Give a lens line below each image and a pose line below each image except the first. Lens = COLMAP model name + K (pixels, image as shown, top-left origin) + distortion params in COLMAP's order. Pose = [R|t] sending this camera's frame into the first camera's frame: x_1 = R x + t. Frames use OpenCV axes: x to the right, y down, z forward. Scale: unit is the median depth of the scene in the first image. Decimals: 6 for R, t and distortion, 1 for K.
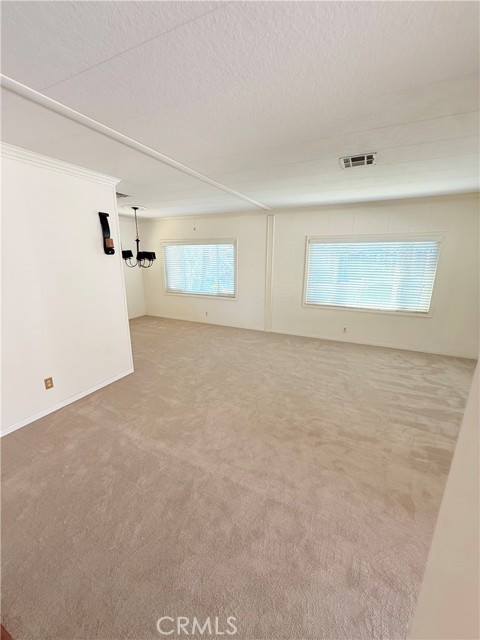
lens RADIAL K [[253.6, 0, 238.3], [0, 253.6, 319.8], [0, 0, 1]] dist [-0.002166, 0.000181]
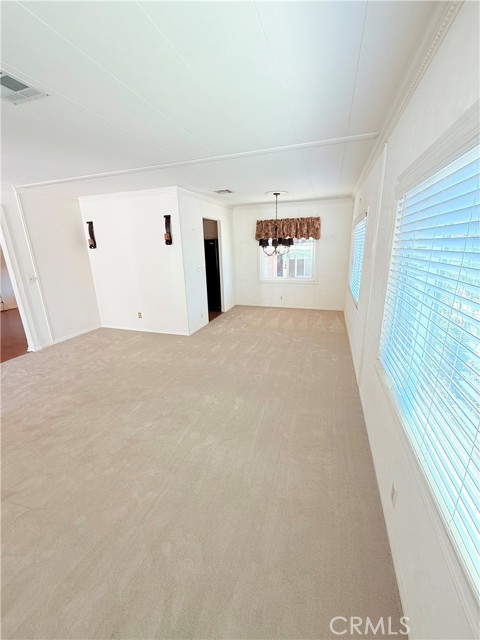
lens RADIAL K [[253.6, 0, 240.1], [0, 253.6, 319.1], [0, 0, 1]] dist [-0.002166, 0.000181]
pose [[0.126725, 0.269080, -0.954744, 0.893406], [-0.217722, 0.946578, 0.237880, -0.257586], [0.967749, 0.177723, 0.178540, 1.081862]]
